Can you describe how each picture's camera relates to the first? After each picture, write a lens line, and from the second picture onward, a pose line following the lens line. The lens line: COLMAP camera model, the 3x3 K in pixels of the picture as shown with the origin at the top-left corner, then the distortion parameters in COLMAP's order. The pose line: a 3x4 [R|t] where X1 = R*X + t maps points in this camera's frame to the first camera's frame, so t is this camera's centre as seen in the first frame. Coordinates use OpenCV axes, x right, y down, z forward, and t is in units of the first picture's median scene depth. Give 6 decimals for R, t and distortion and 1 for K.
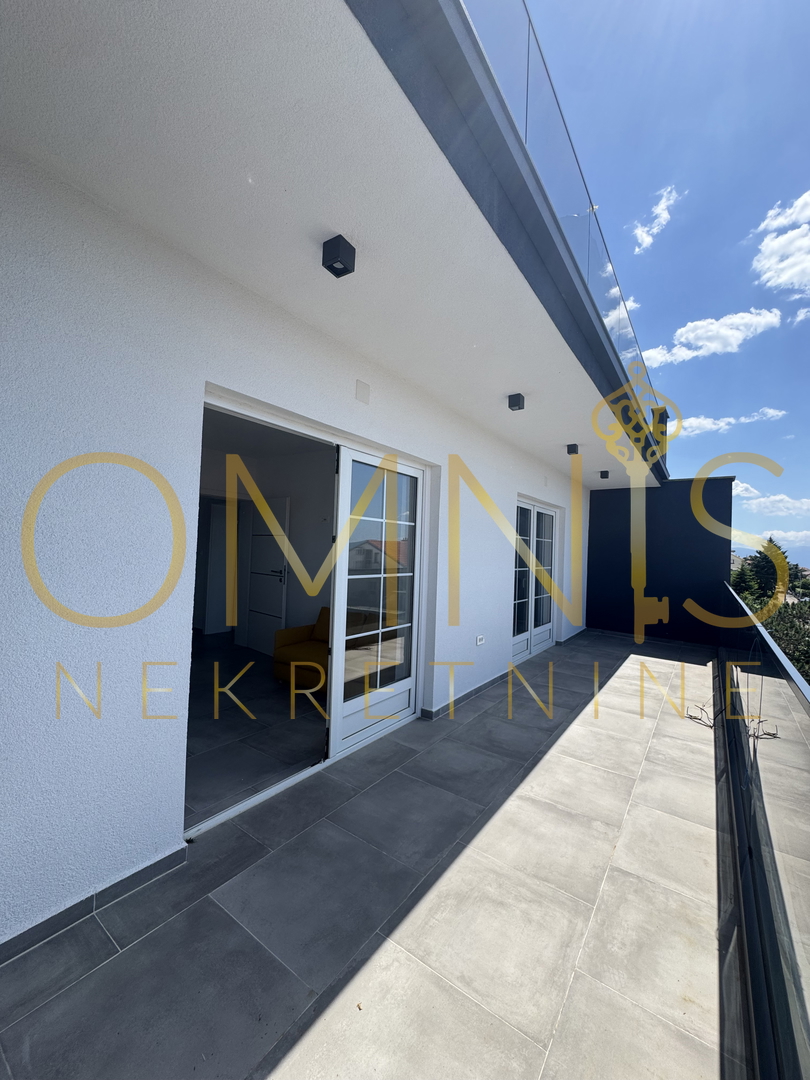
lens RADIAL K [[428.5, 0, 403.9], [0, 428.5, 540.0], [0, 0, 1]] dist [-0.002990, -0.000317]
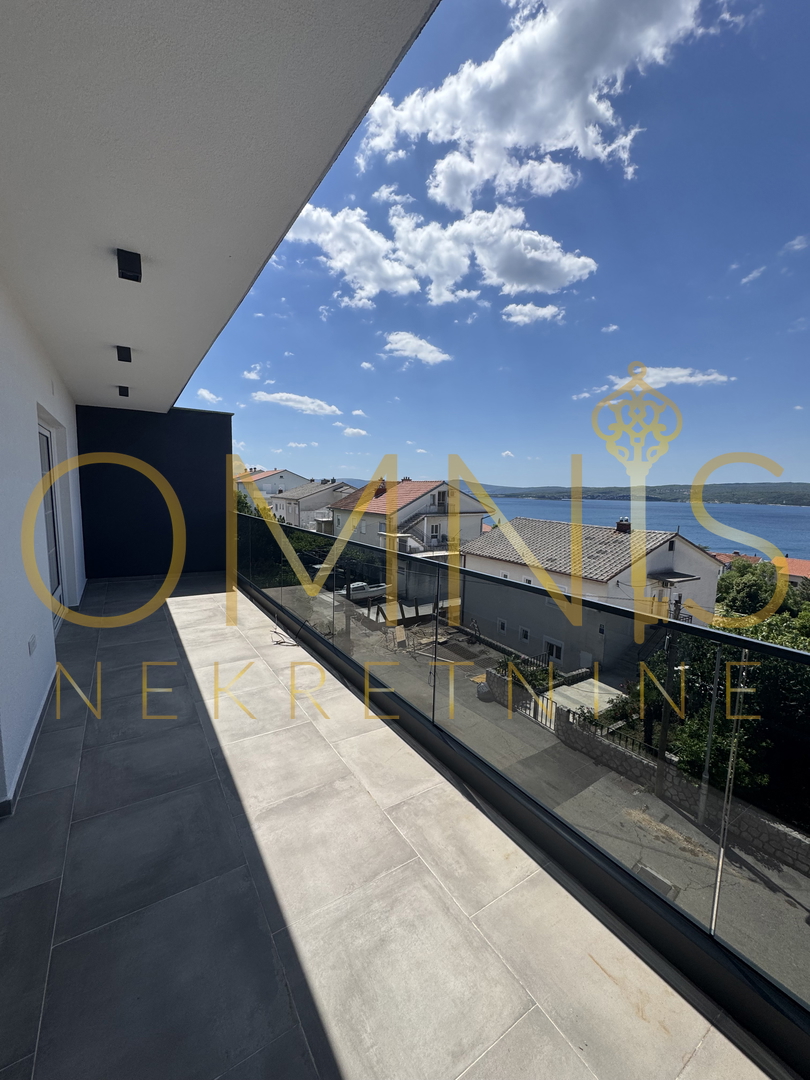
lens RADIAL K [[428.5, 0, 406.4], [0, 428.5, 538.7], [0, 0, 1]] dist [-0.002990, -0.000317]
pose [[0.360979, -0.132220, 0.923153, -0.313884], [-0.032211, 0.987540, 0.154037, -0.052532], [-0.932018, -0.085340, 0.352222, 0.524757]]
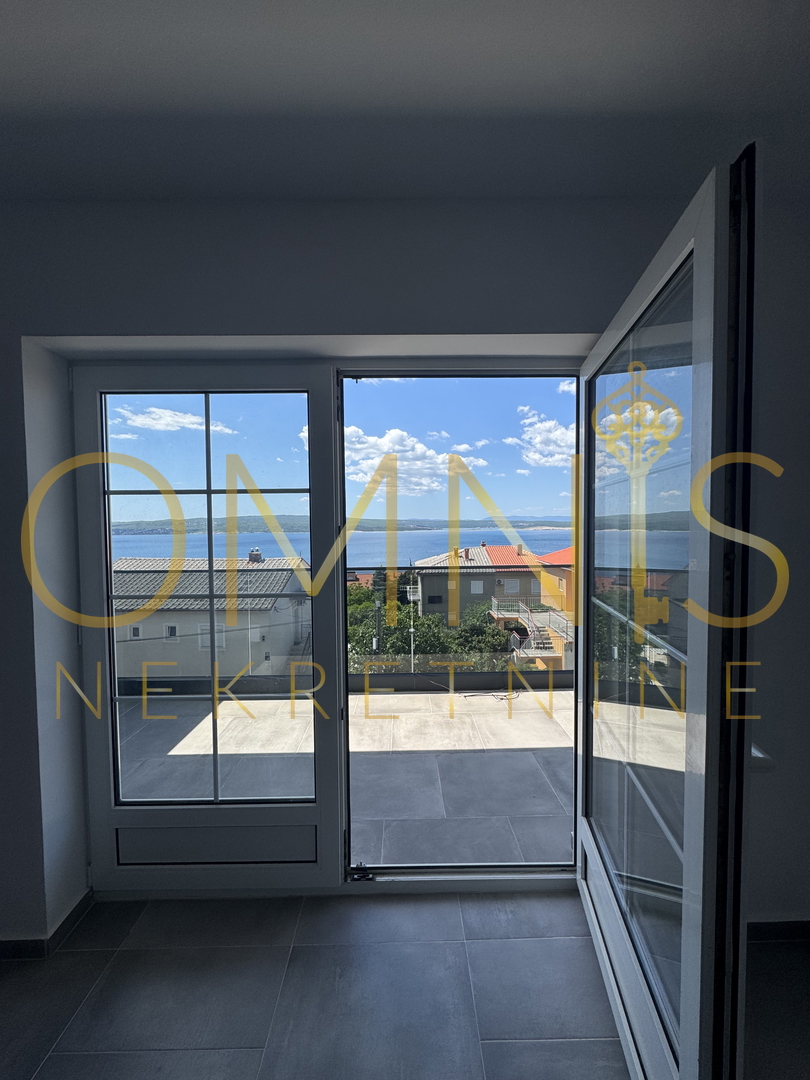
lens RADIAL K [[428.5, 0, 402.4], [0, 428.5, 532.9], [0, 0, 1]] dist [-0.002990, -0.000317]
pose [[-0.591027, -0.040101, 0.805655, 0.138813], [-0.028572, 0.999178, 0.028773, 0.065119], [-0.806146, -0.006013, -0.591686, 2.920652]]
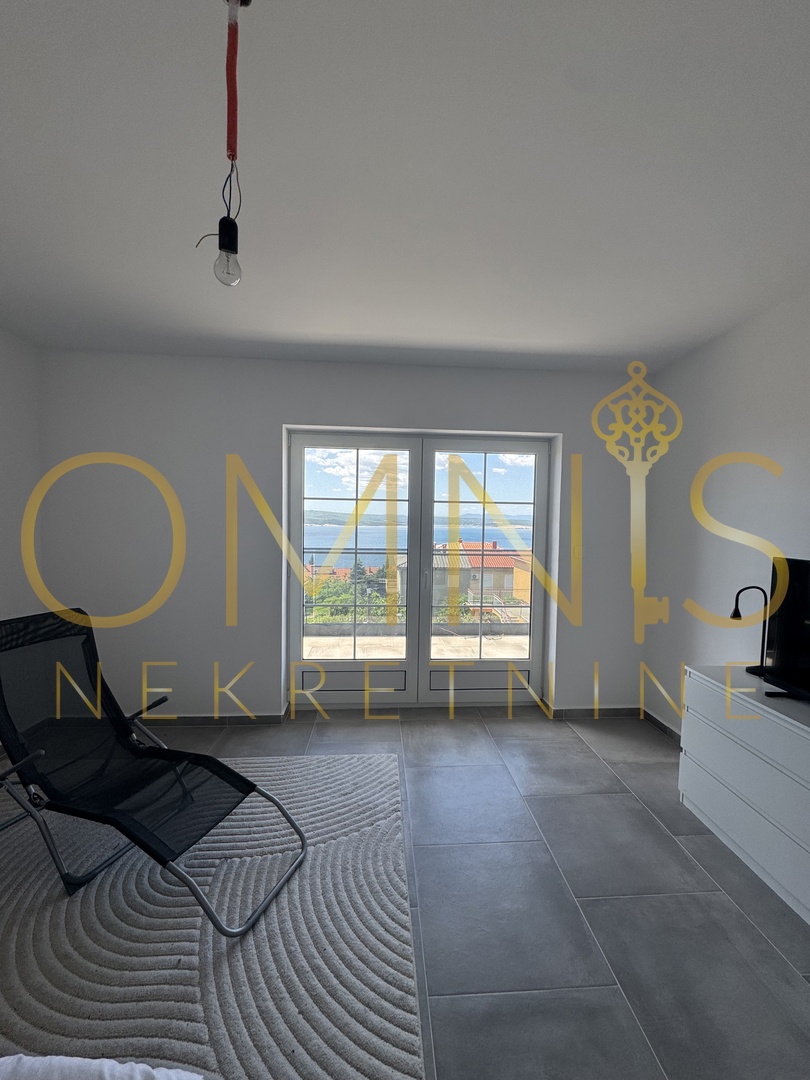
lens RADIAL K [[428.5, 0, 401.5], [0, 428.5, 540.5], [0, 0, 1]] dist [-0.002990, -0.000317]
pose [[-0.633107, -0.078093, 0.770115, -0.229807], [-0.056215, 0.996909, 0.054877, 0.073330], [-0.772020, -0.008549, -0.635540, 3.473249]]
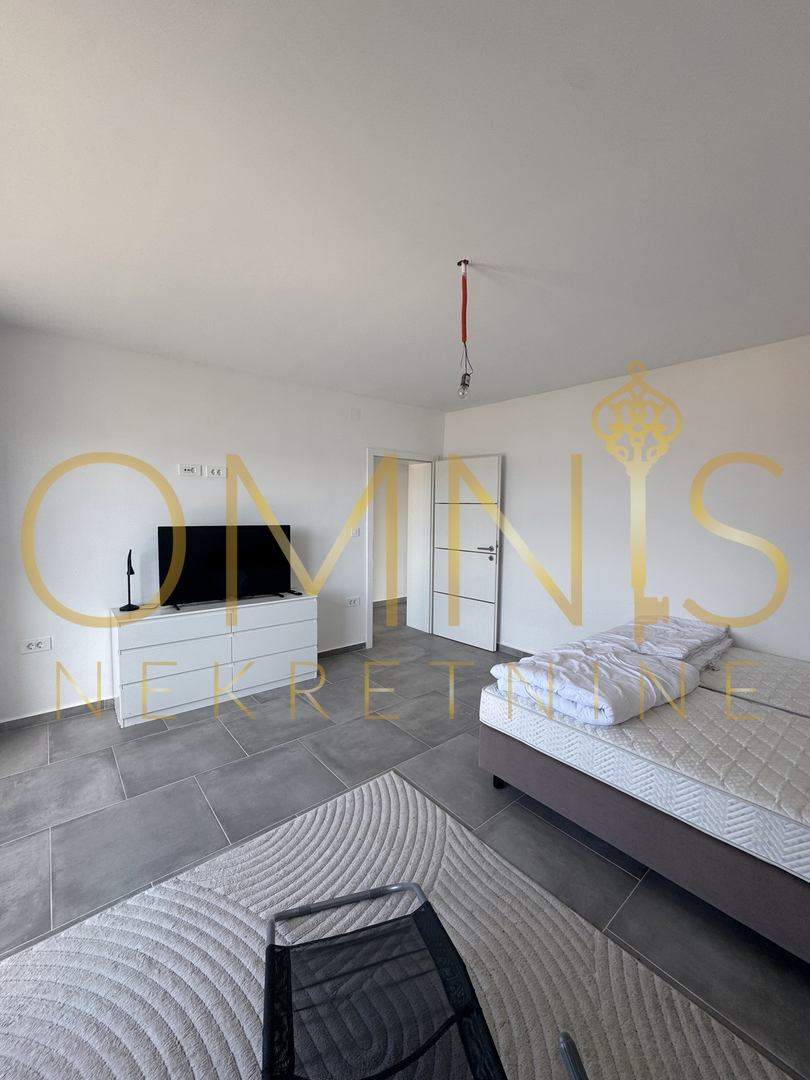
lens RADIAL K [[428.5, 0, 402.1], [0, 428.5, 539.6], [0, 0, 1]] dist [-0.002990, -0.000317]
pose [[-0.247323, 0.044592, -0.967906, 0.918887], [0.003822, 0.998978, 0.045047, 0.090324], [0.968926, 0.007442, -0.247241, 3.440867]]
